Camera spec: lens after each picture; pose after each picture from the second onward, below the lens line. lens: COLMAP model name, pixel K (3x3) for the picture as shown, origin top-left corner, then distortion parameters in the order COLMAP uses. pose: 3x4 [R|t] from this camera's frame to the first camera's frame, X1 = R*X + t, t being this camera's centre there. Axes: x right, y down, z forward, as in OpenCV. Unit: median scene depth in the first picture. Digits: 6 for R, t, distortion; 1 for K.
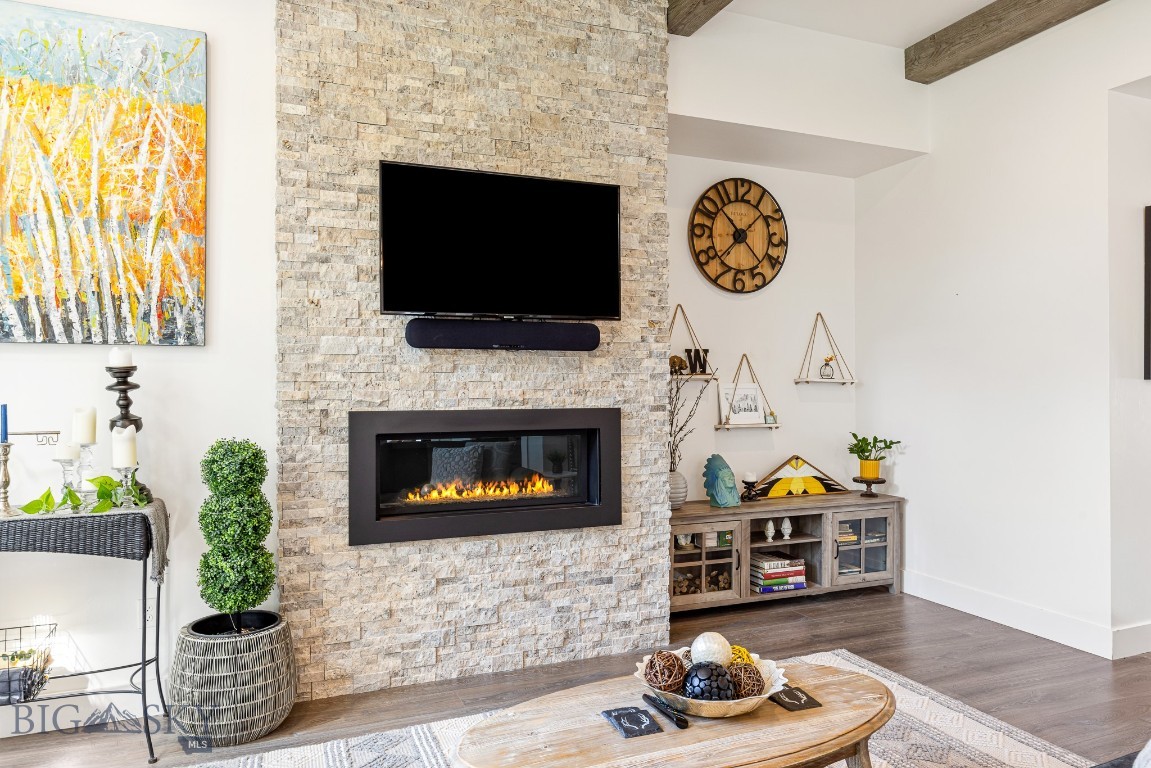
lens RADIAL K [[758.8, 0, 575.5], [0, 758.8, 384.0], [0, 0, 1]] dist [0.000813, -0.000829]
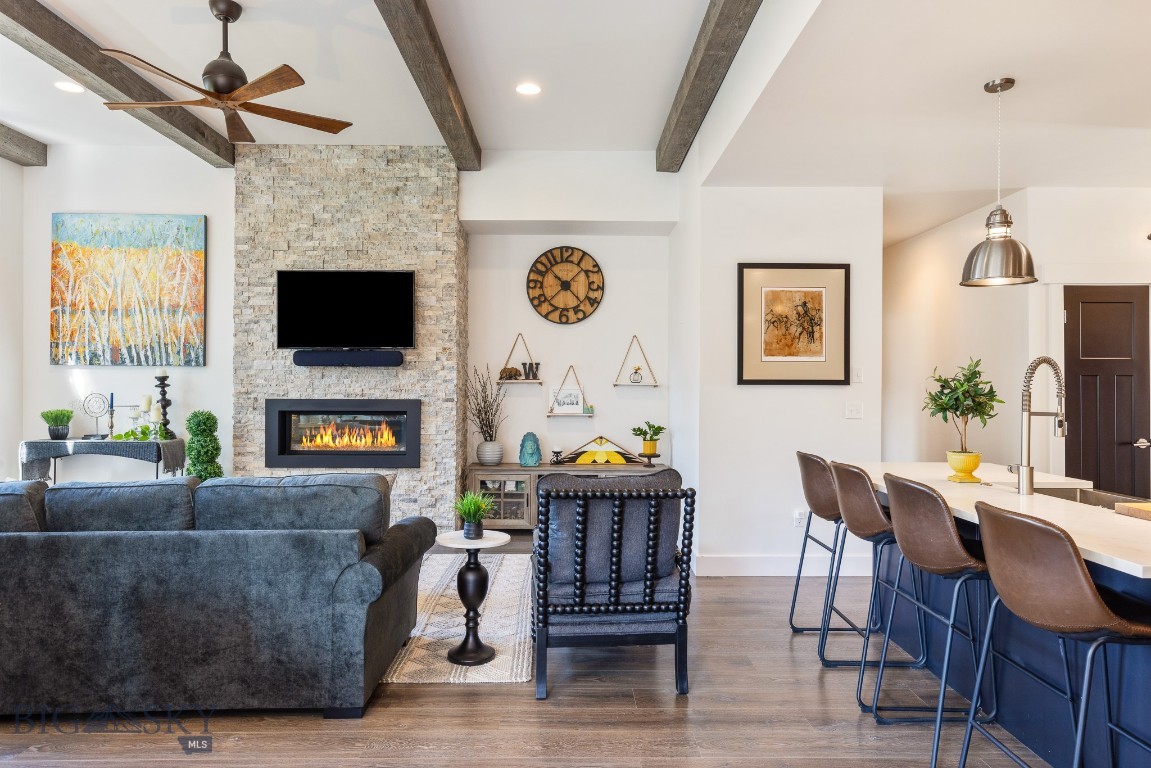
lens RADIAL K [[723.0, 0, 575.5], [0, 723.0, 384.0], [0, 0, 1]] dist [0.008076, 0.001928]
pose [[0.928220, 0.003744, -0.372014, 1.007435], [-0.005132, 0.999983, -0.002740, -0.000847], [0.371997, 0.004452, 0.928223, -0.388384]]
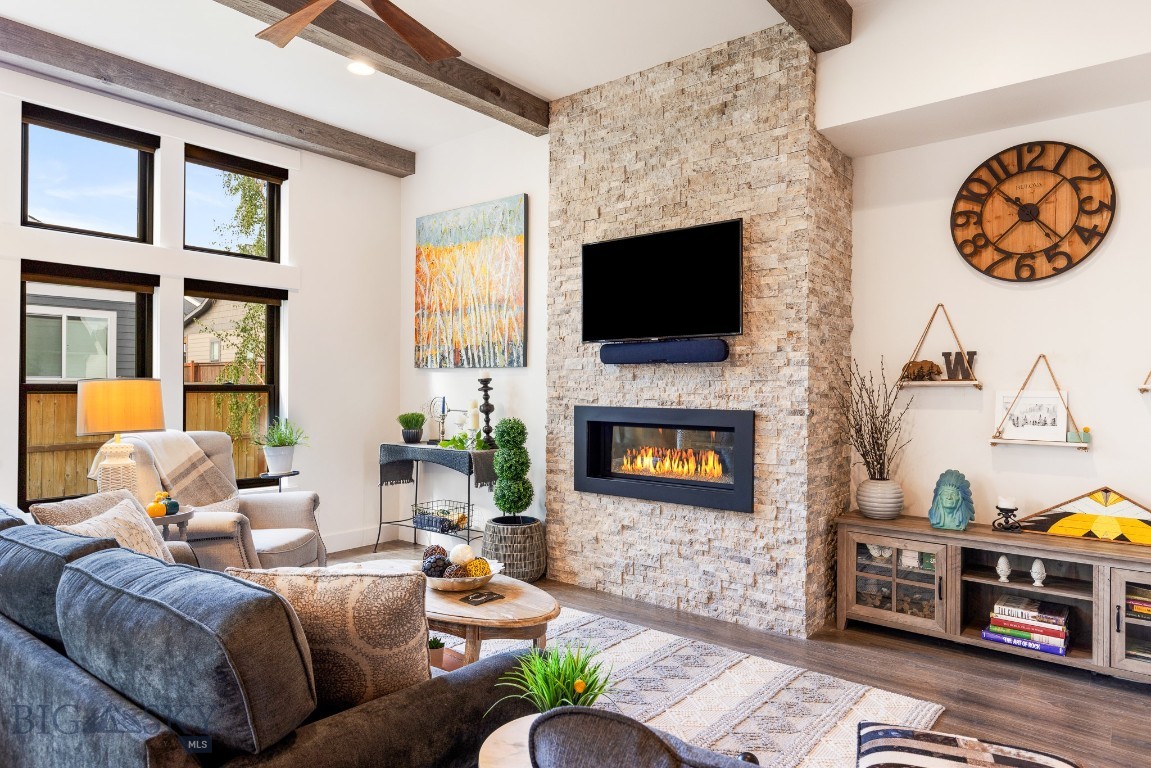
lens RADIAL K [[692.7, 0, 575.5], [0, 692.7, 384.0], [0, 0, 1]] dist [0.000679, -0.000707]
pose [[0.473116, -0.000709, -0.881000, 0.863461], [-0.007019, 0.999965, -0.004574, -0.002074], [0.880972, 0.008347, 0.473094, 0.279080]]
